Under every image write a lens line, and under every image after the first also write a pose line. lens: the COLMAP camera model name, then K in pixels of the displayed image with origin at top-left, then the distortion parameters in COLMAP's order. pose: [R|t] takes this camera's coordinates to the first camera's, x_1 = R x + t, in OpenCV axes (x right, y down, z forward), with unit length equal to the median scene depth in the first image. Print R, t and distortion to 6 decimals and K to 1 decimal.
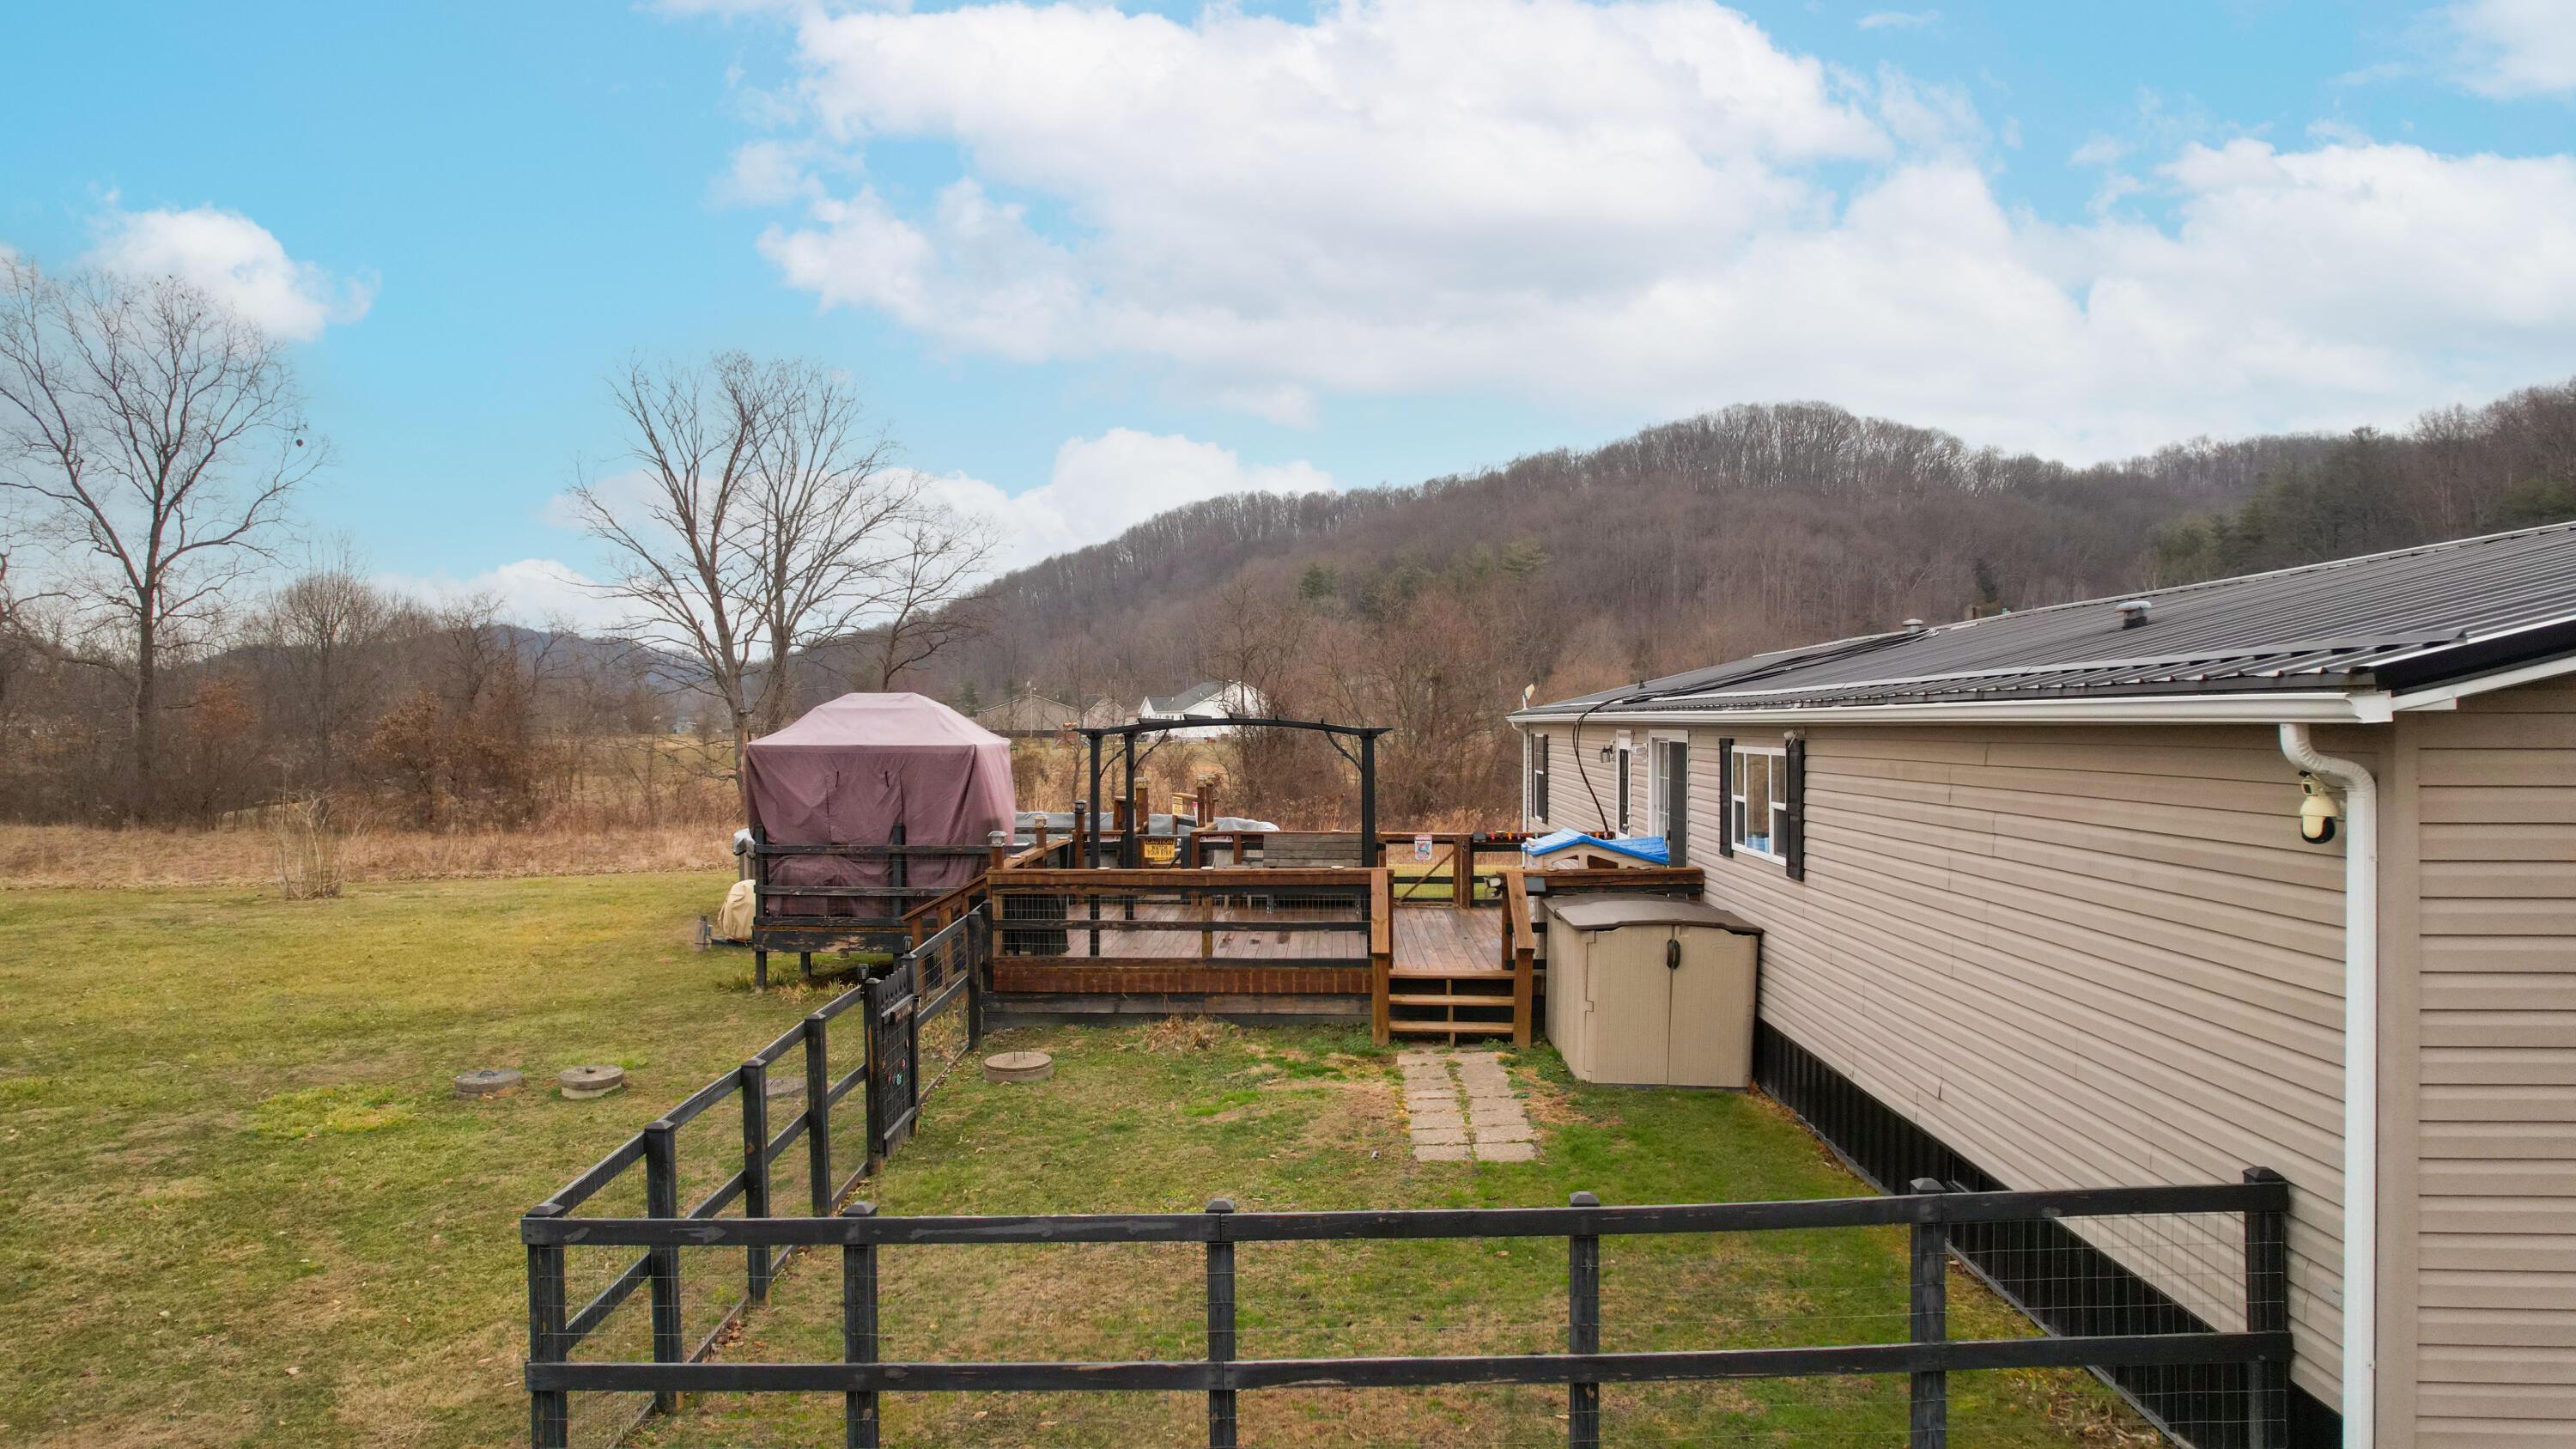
lens RADIAL K [[1651.1, 0, 1270.4], [0, 1651.1, 731.6], [0, 0, 1]] dist [-0.076523, 0.061070]
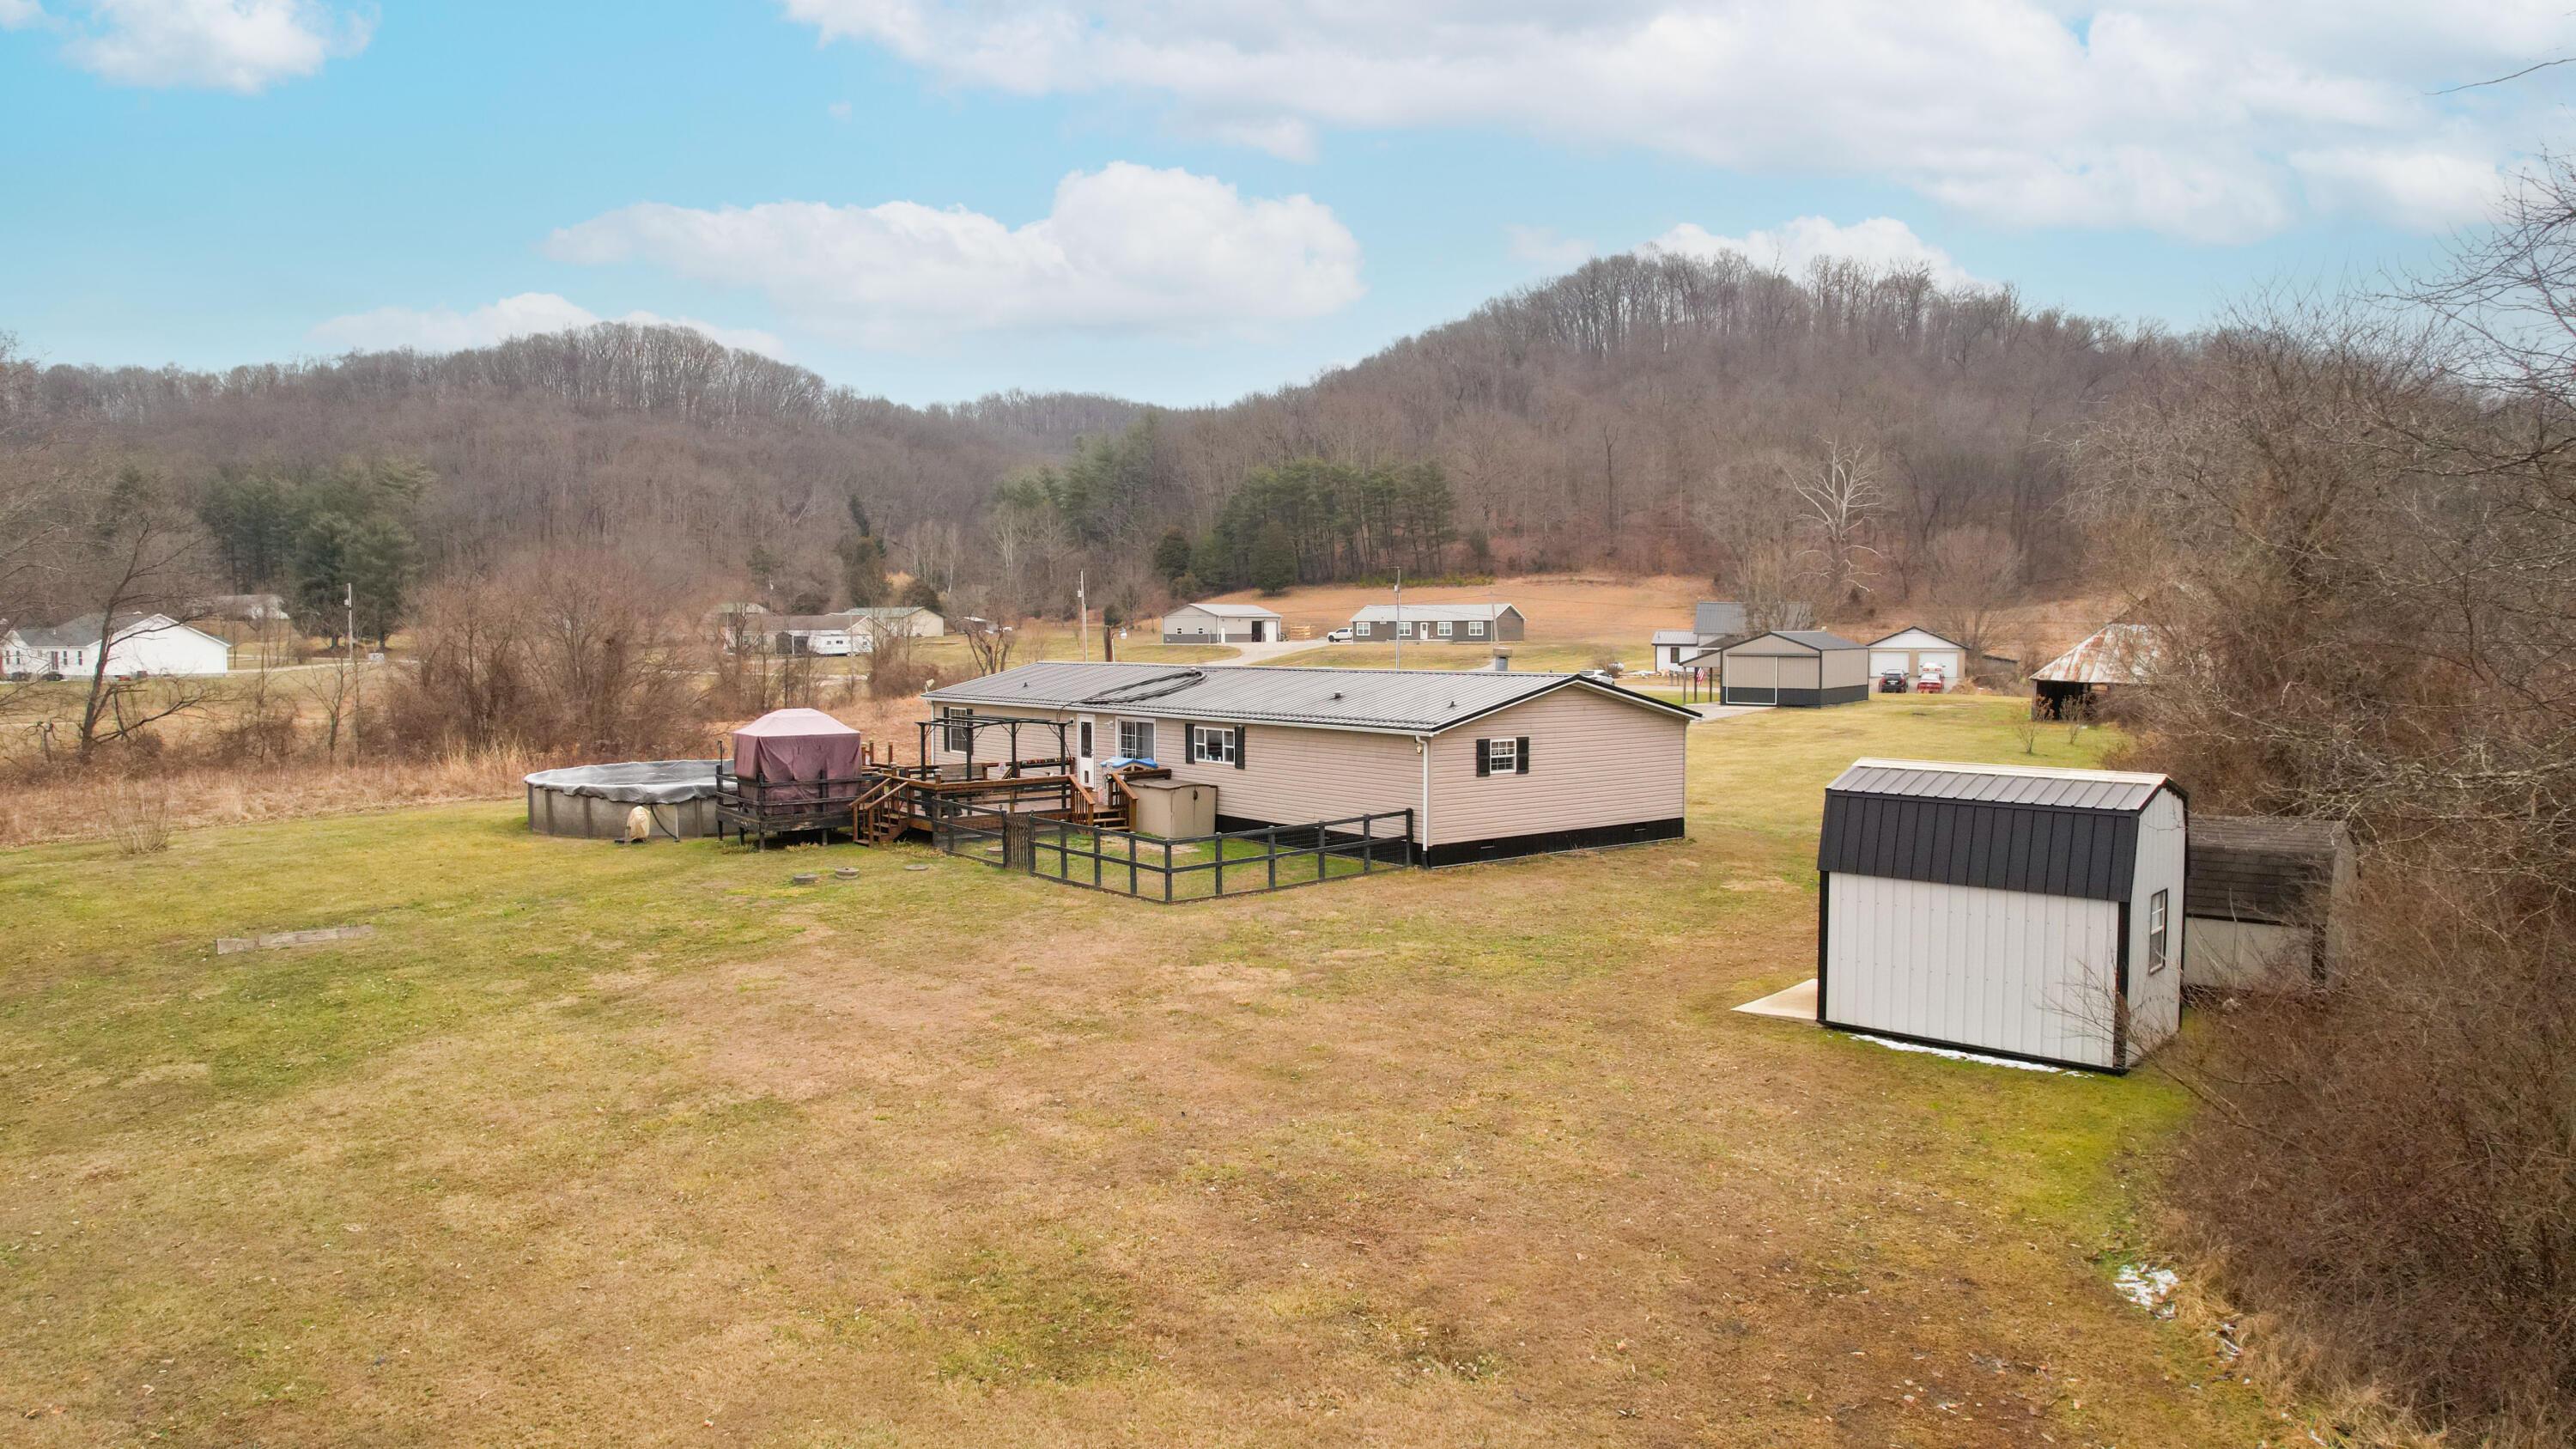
lens RADIAL K [[1651.1, 0, 1286.1], [0, 1651.1, 732.7], [0, 0, 1]] dist [-0.076523, 0.061070]
pose [[0.769334, -0.040975, 0.637531, -0.078780], [0.006404, 0.998385, 0.056439, -0.007744], [-0.638815, -0.039338, 0.768354, -0.073899]]
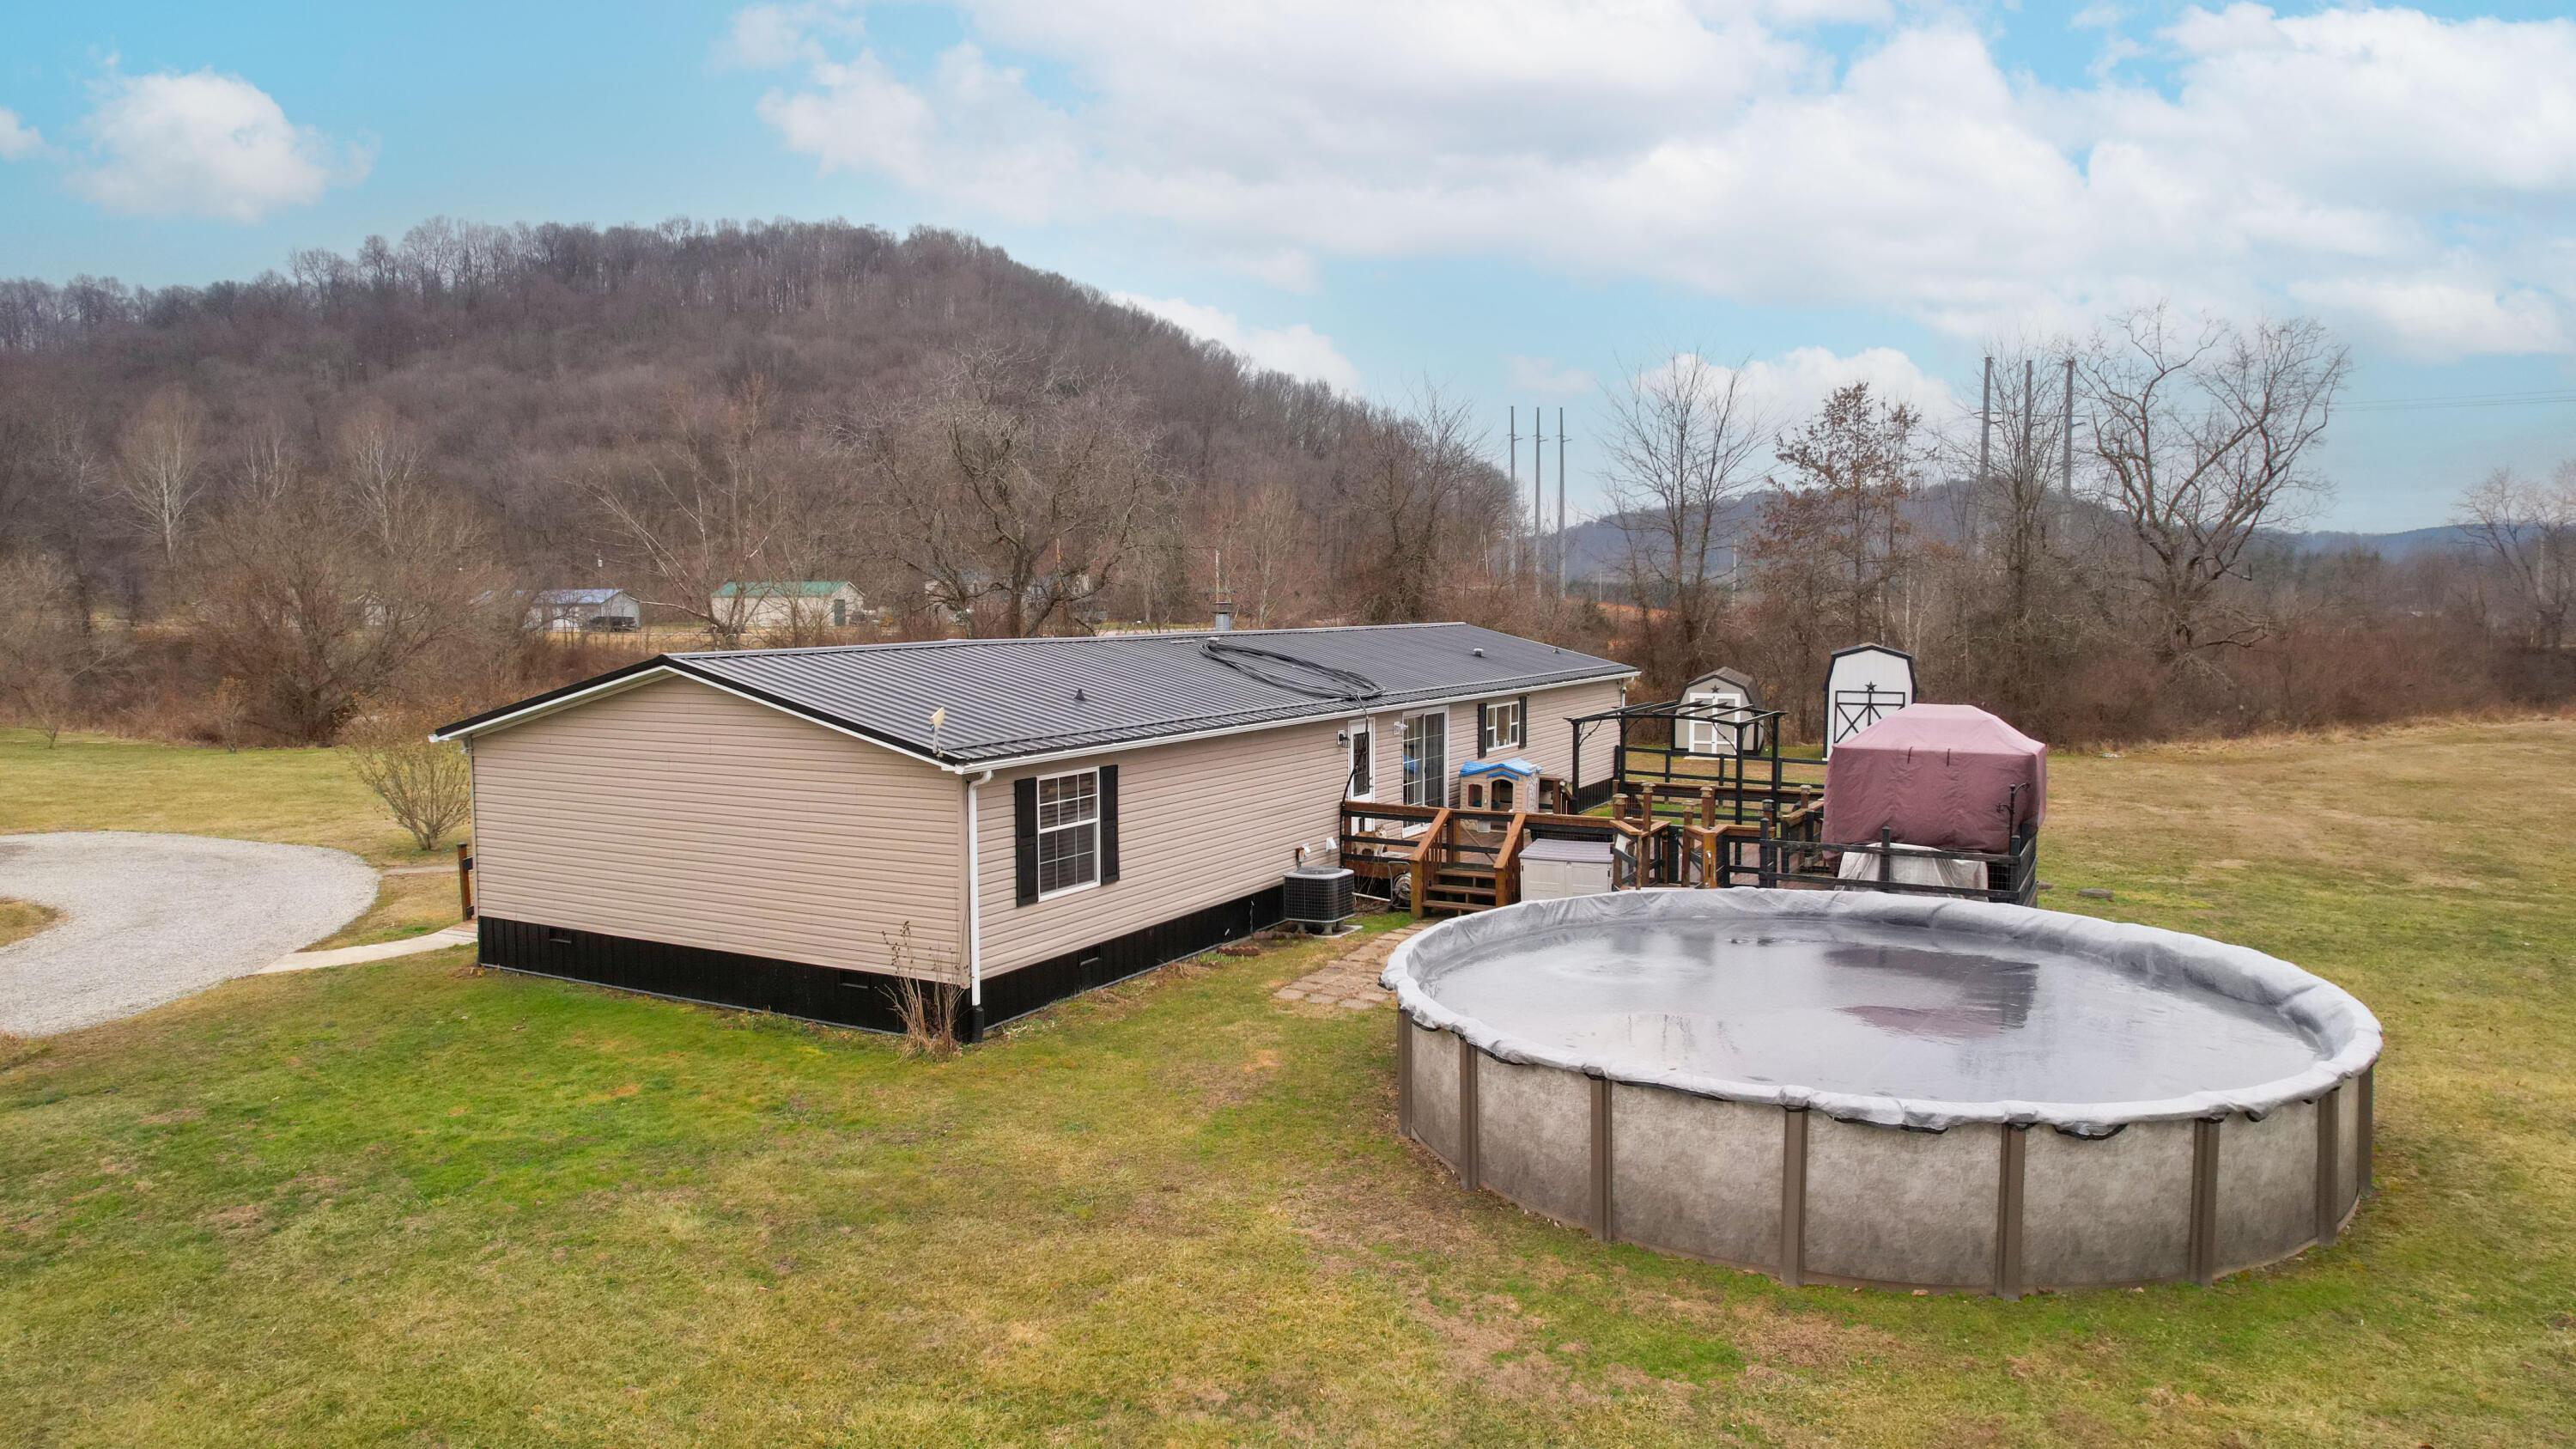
lens RADIAL K [[1651.1, 0, 1284.9], [0, 1651.1, 724.5], [0, 0, 1]] dist [-0.076523, 0.061070]
pose [[-0.897759, -0.028262, 0.439579, -0.023645], [0.007323, 0.996844, 0.079047, -0.007531], [-0.440425, 0.074185, -0.894719, 0.163073]]
